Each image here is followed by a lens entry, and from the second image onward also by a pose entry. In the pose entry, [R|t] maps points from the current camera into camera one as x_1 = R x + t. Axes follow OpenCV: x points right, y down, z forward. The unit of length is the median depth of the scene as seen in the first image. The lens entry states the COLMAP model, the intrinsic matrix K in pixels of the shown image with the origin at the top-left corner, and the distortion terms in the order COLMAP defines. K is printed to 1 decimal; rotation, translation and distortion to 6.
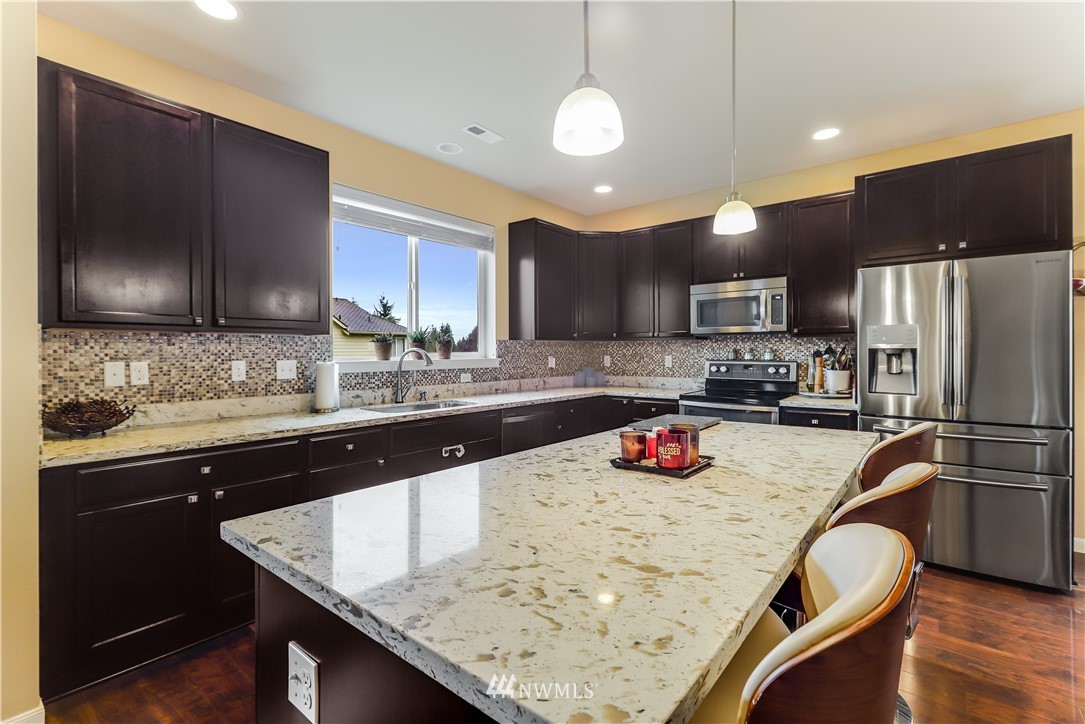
lens RADIAL K [[490.9, 0, 546.6], [0, 490.9, 357.6], [0, 0, 1]] dist [0.001348, 0.000037]
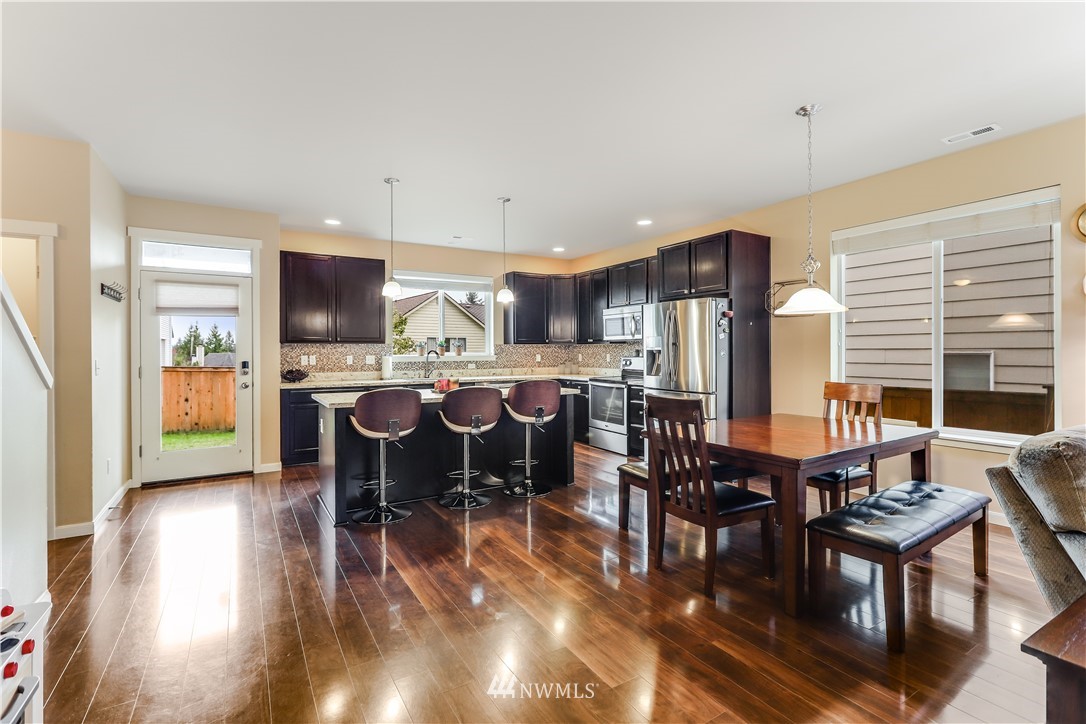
lens RADIAL K [[491.3, 0, 537.7], [0, 491.3, 356.8], [0, 0, 1]] dist [0.001348, 0.000037]
pose [[0.943308, 0.004805, -0.331885, 0.852971], [-0.004436, 0.999988, 0.001868, 0.003948], [0.331890, -0.000290, 0.943318, -0.772653]]
